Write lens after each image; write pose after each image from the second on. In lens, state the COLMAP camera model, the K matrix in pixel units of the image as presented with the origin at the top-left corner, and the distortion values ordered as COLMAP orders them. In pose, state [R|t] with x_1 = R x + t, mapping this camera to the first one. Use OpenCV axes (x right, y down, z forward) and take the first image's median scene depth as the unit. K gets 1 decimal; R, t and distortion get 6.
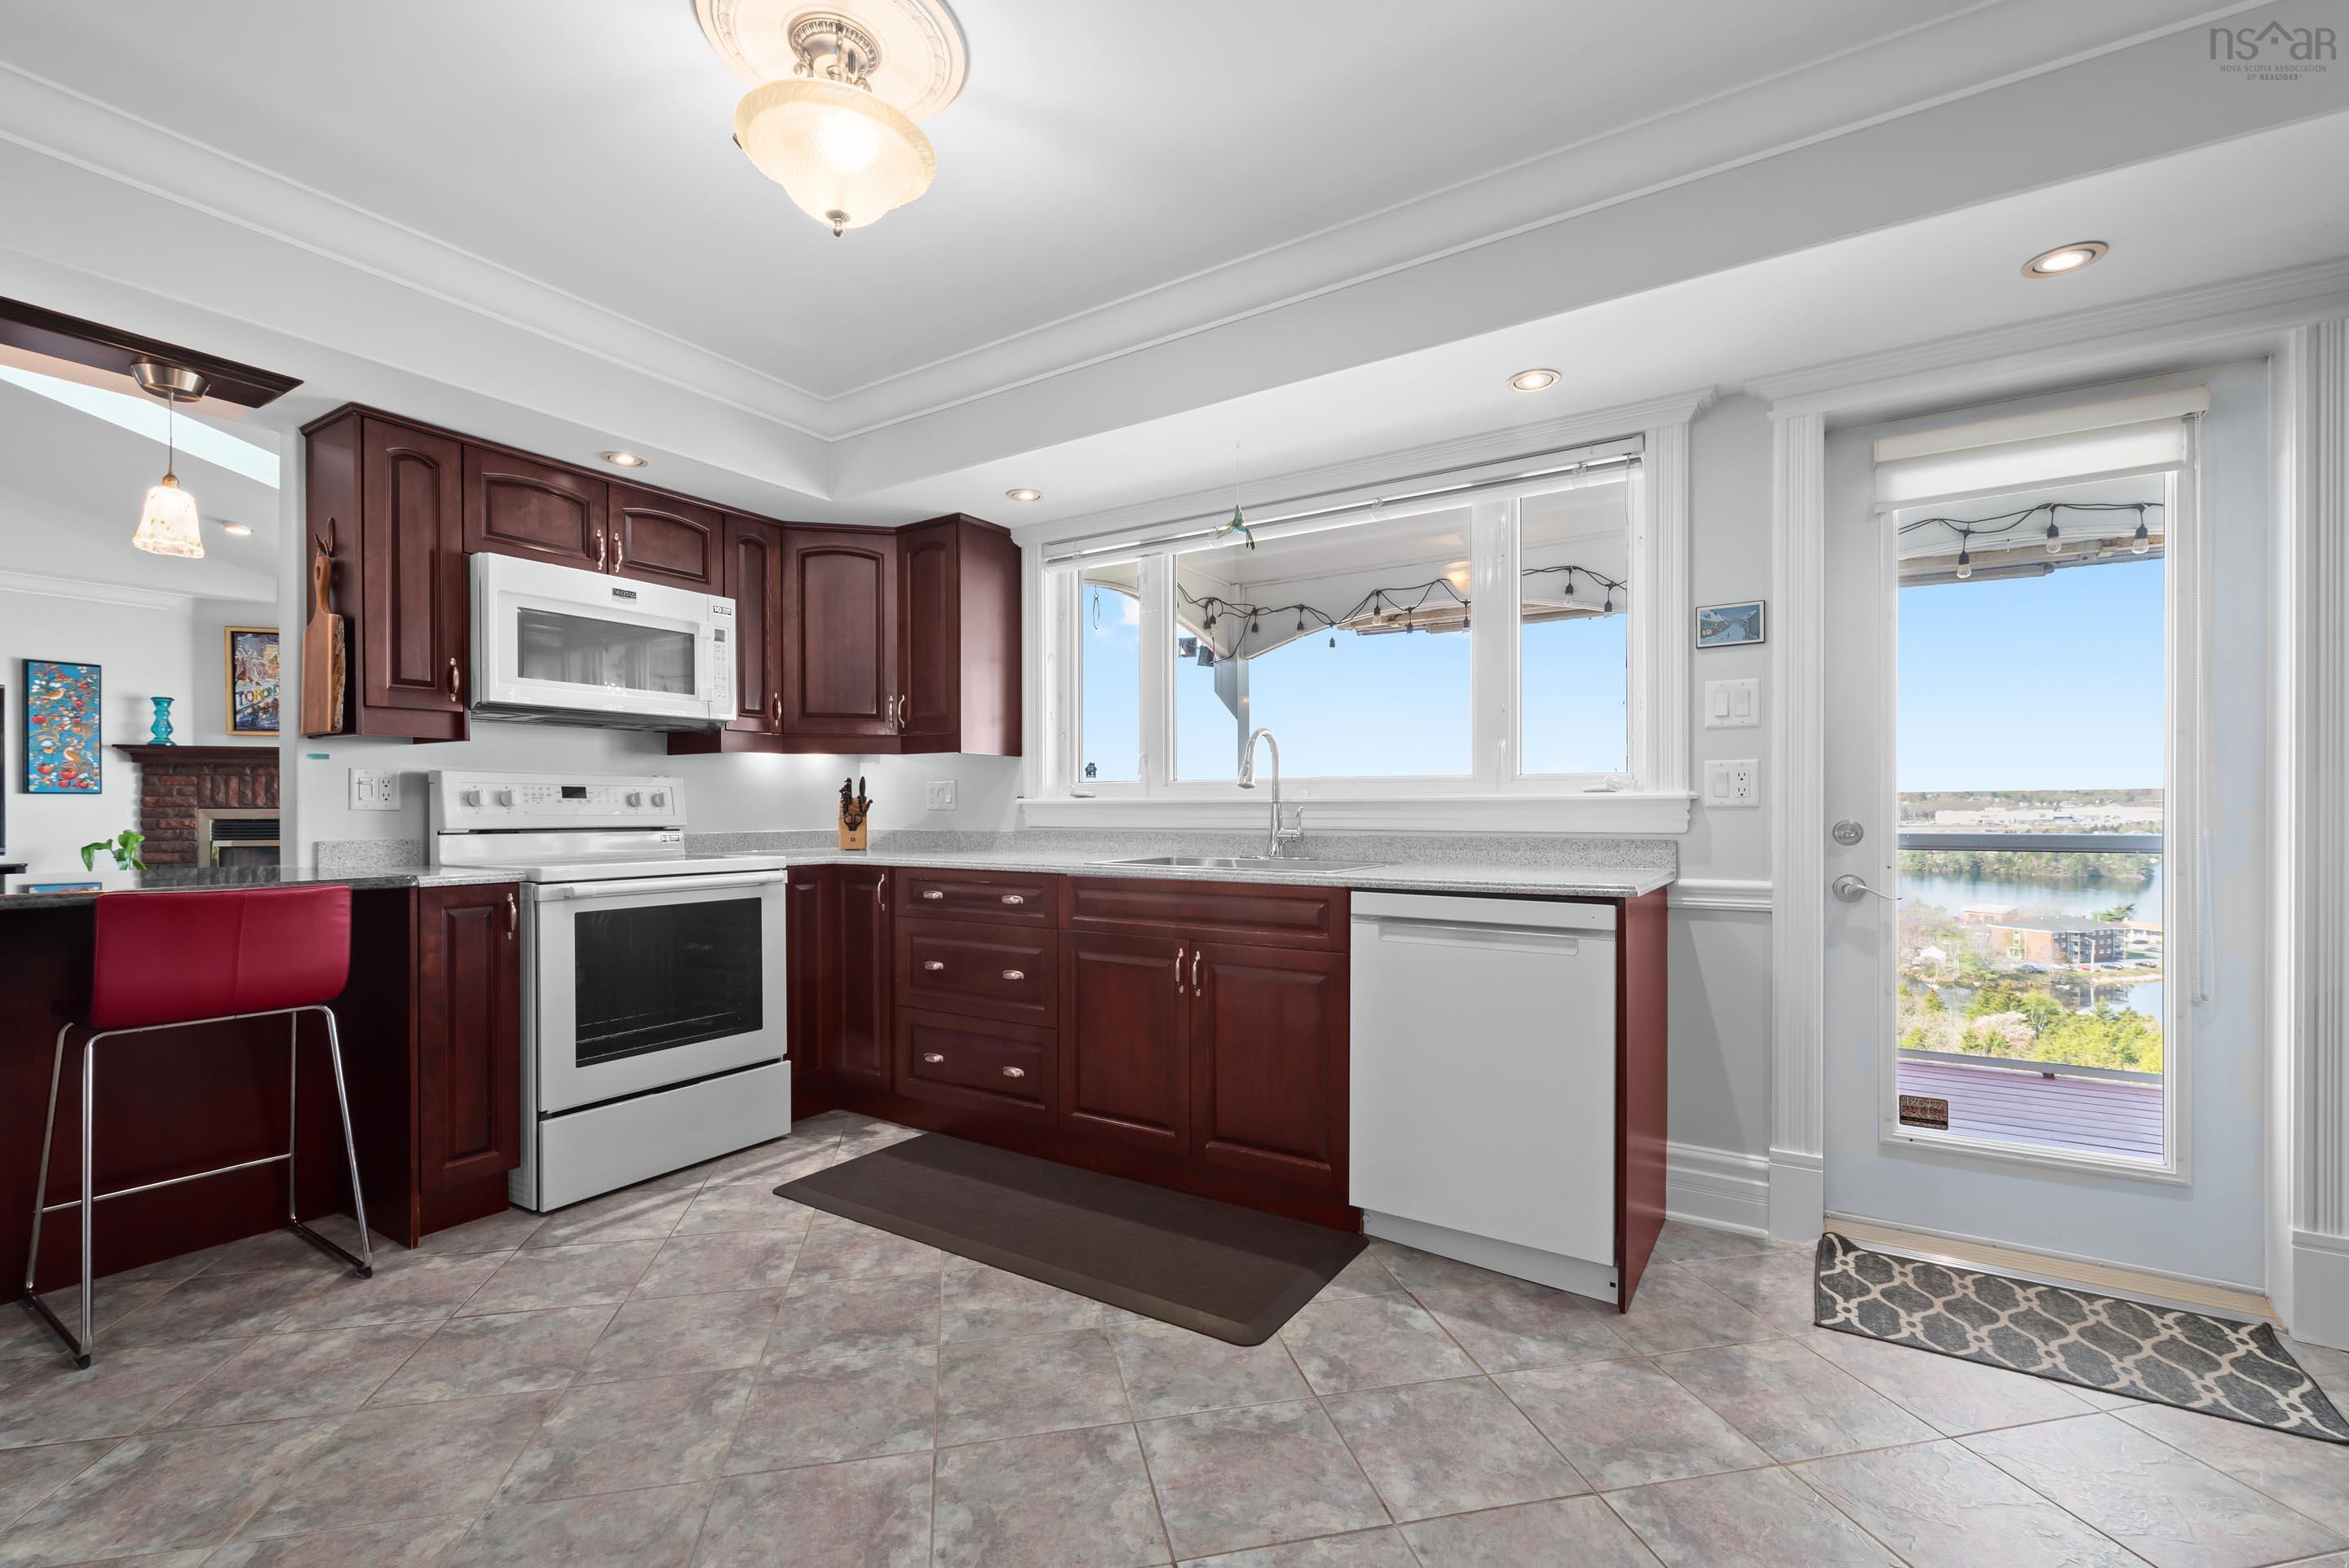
lens RADIAL K [[1021.3, 0, 1203.7], [0, 1021.3, 813.7], [0, 0, 1]] dist [-0.000248, -0.000576]
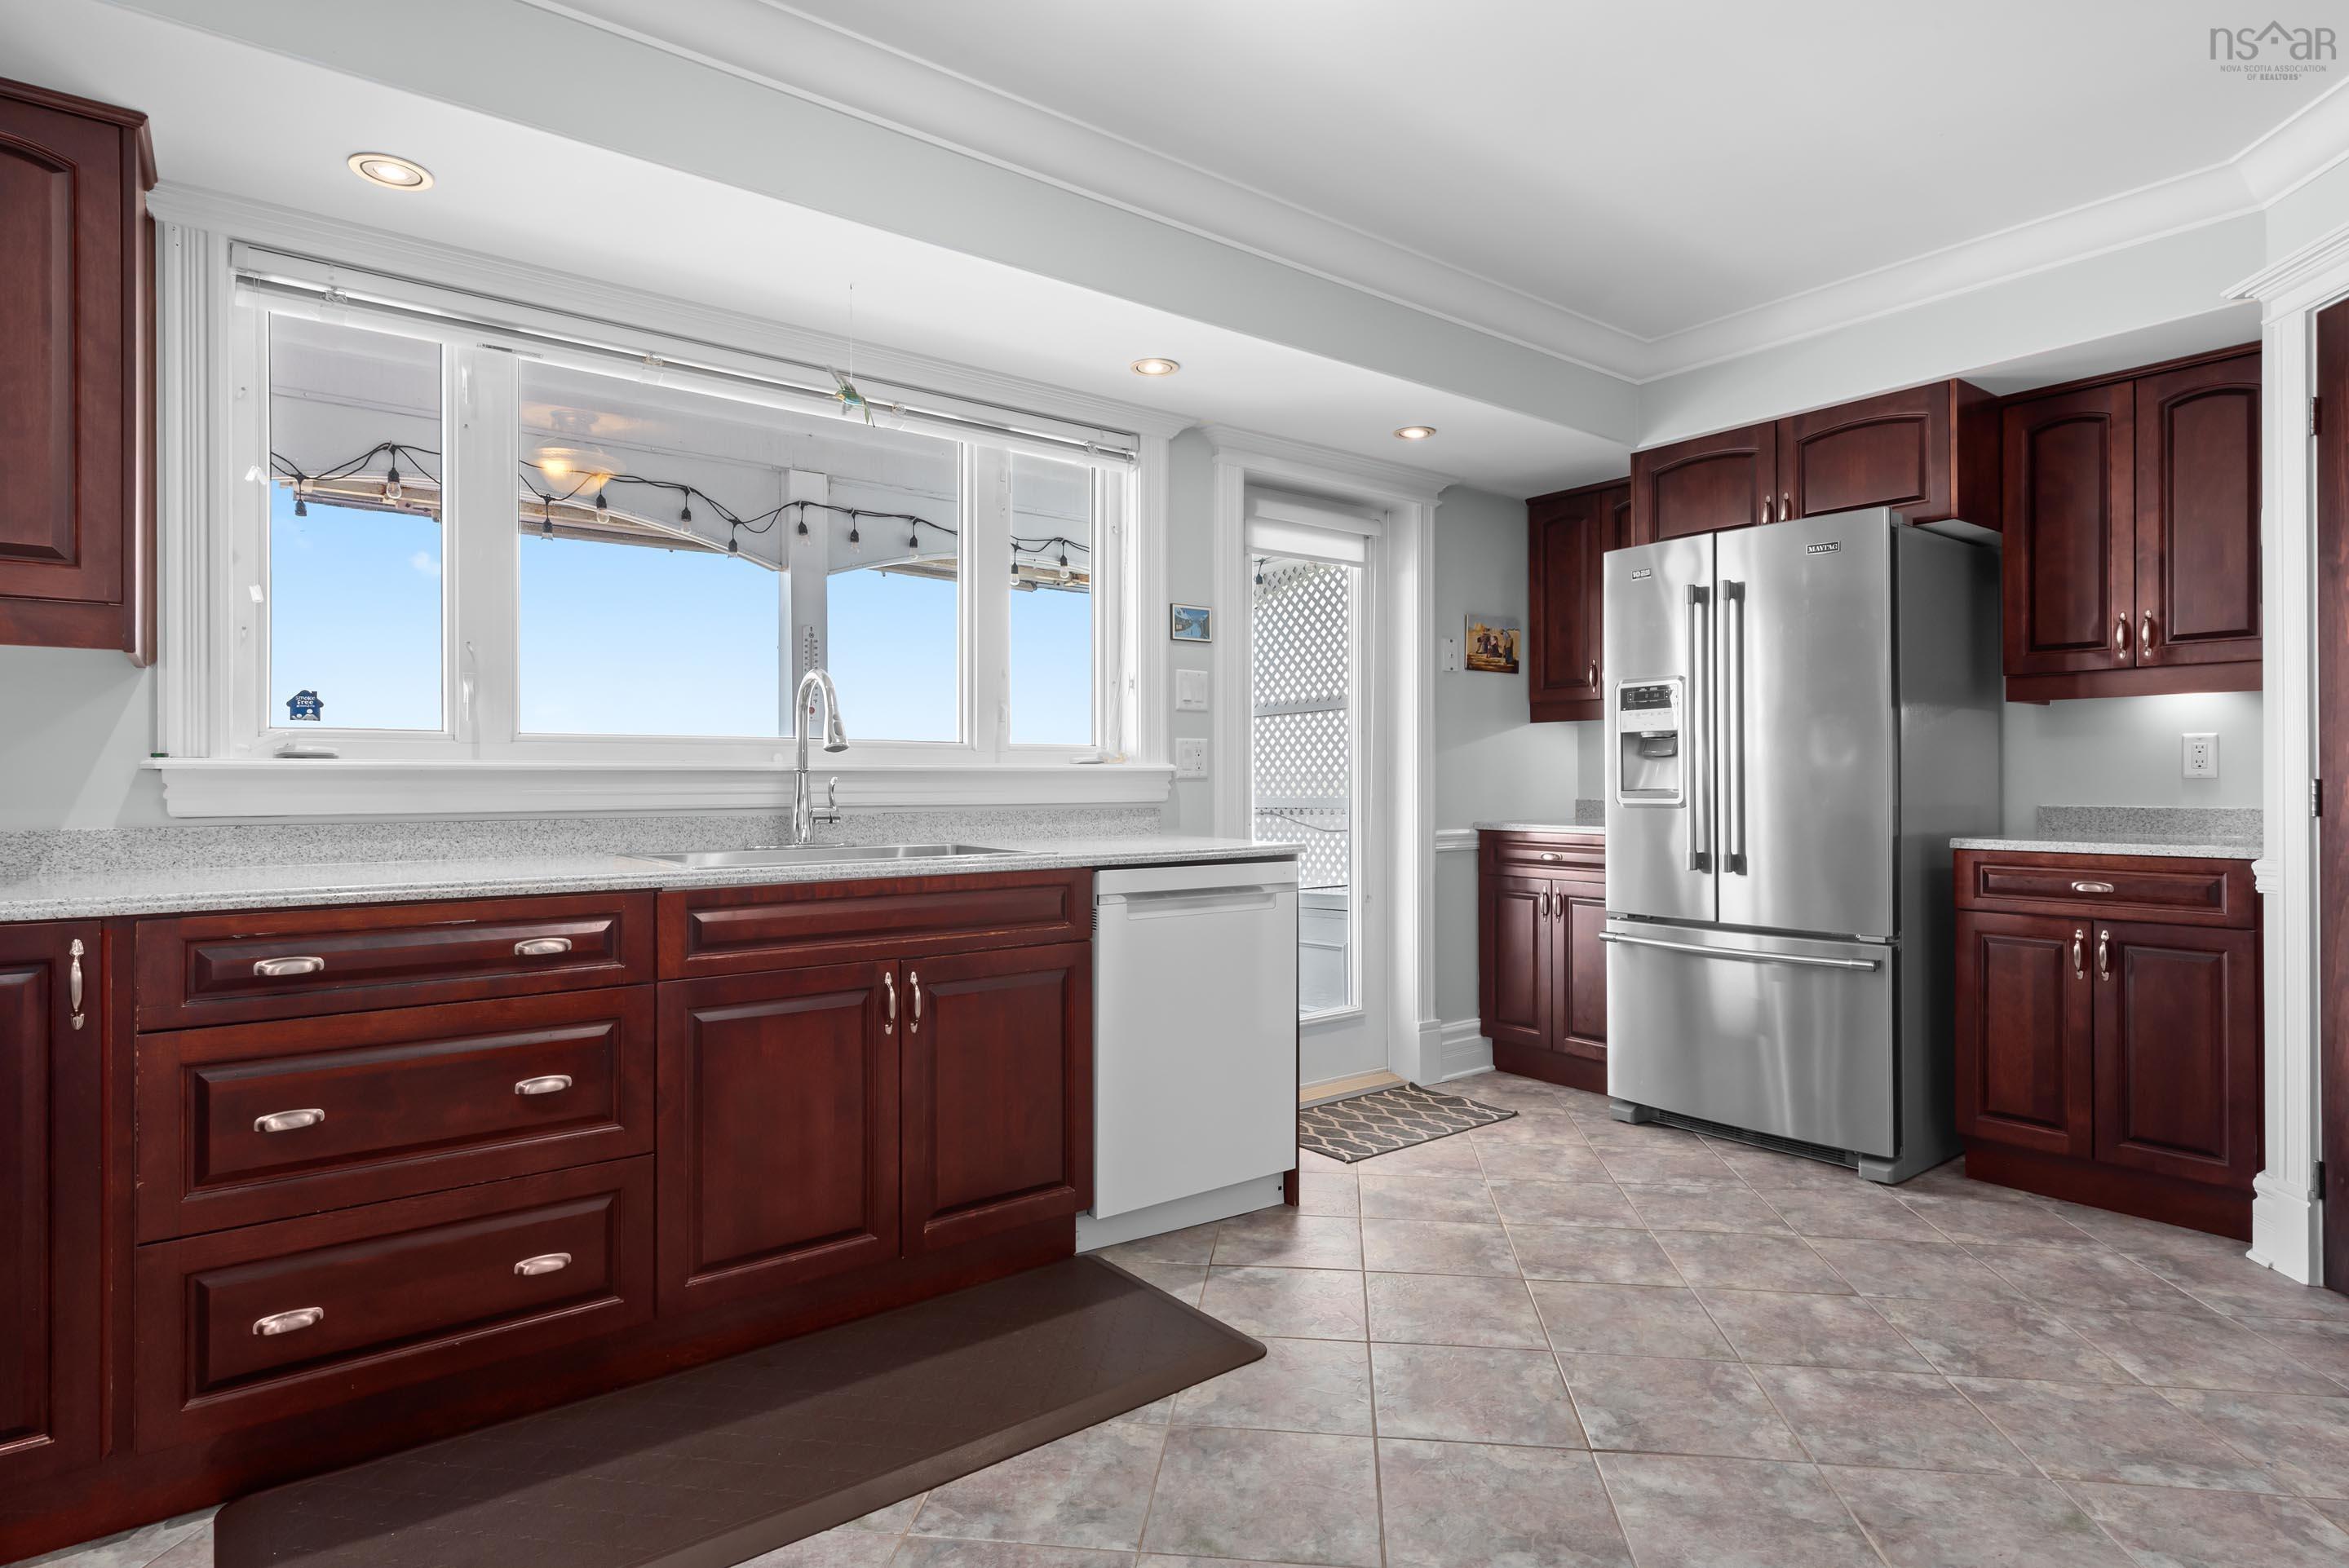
lens RADIAL K [[1229.0, 0, 1178.4], [0, 1229.0, 777.8], [0, 0, 1]] dist [0.015487, -0.003730]
pose [[0.332120, 0.002883, 0.943233, -0.817508], [0.005186, 0.999975, -0.004883, -0.000796], [-0.943223, 0.006514, 0.332097, 0.542448]]
